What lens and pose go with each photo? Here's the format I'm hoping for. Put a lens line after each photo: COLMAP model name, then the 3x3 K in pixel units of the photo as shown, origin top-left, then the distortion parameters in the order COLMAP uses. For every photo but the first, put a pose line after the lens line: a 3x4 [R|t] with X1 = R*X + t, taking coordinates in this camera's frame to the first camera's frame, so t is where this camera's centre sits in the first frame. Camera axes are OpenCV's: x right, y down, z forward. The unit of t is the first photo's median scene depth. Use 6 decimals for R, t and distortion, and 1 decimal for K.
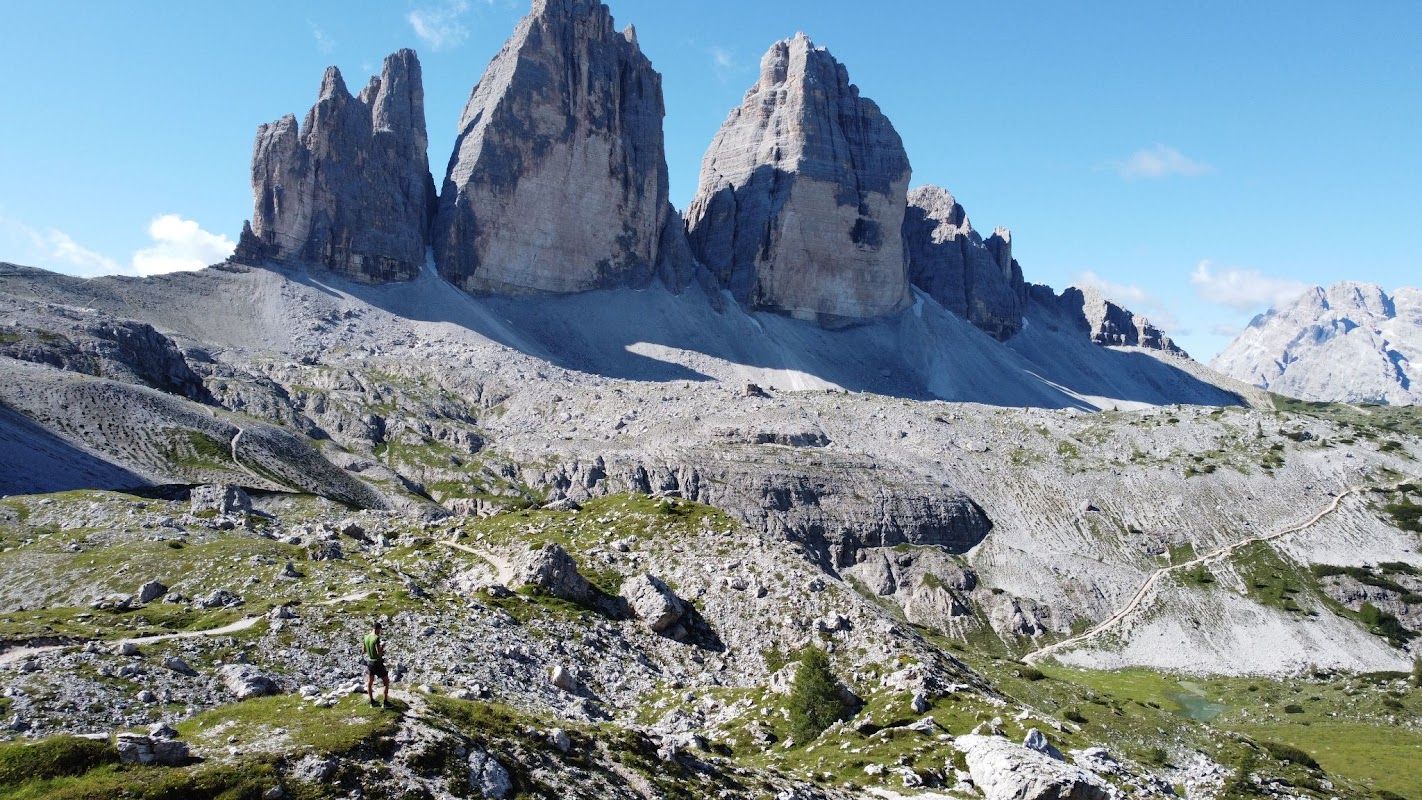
lens RADIAL K [[1066.0, 0, 711.0], [0, 1066.0, 400.0], [0, 0, 1]] dist [0.003364, -0.000263]
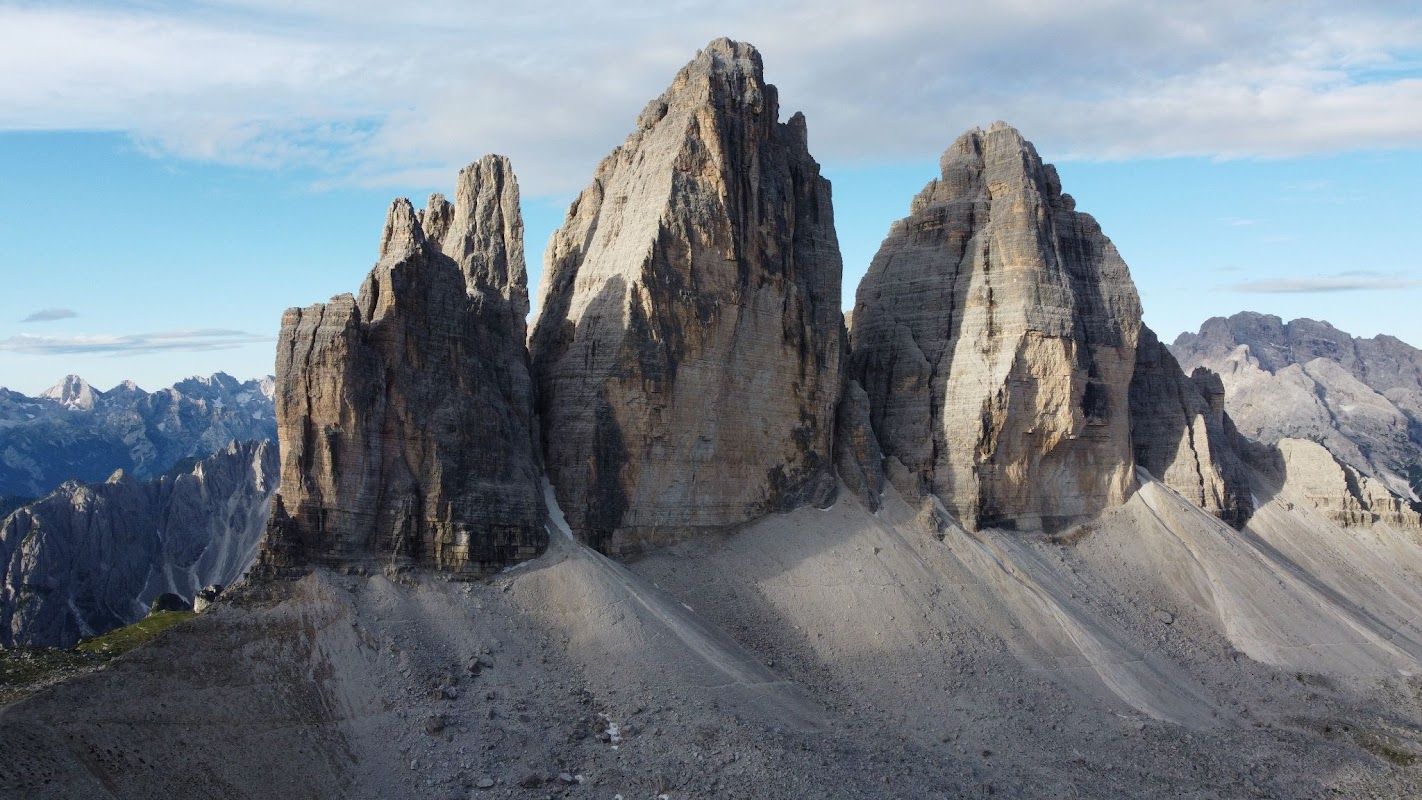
lens RADIAL K [[1066.0, 0, 711.0], [0, 1066.0, 400.0], [0, 0, 1]] dist [0.003364, -0.000263]
pose [[0.991874, -0.007565, 0.127002, -0.226887], [0.007741, 0.999970, -0.000888, -0.173685], [-0.126992, 0.001864, 0.991902, 0.339151]]
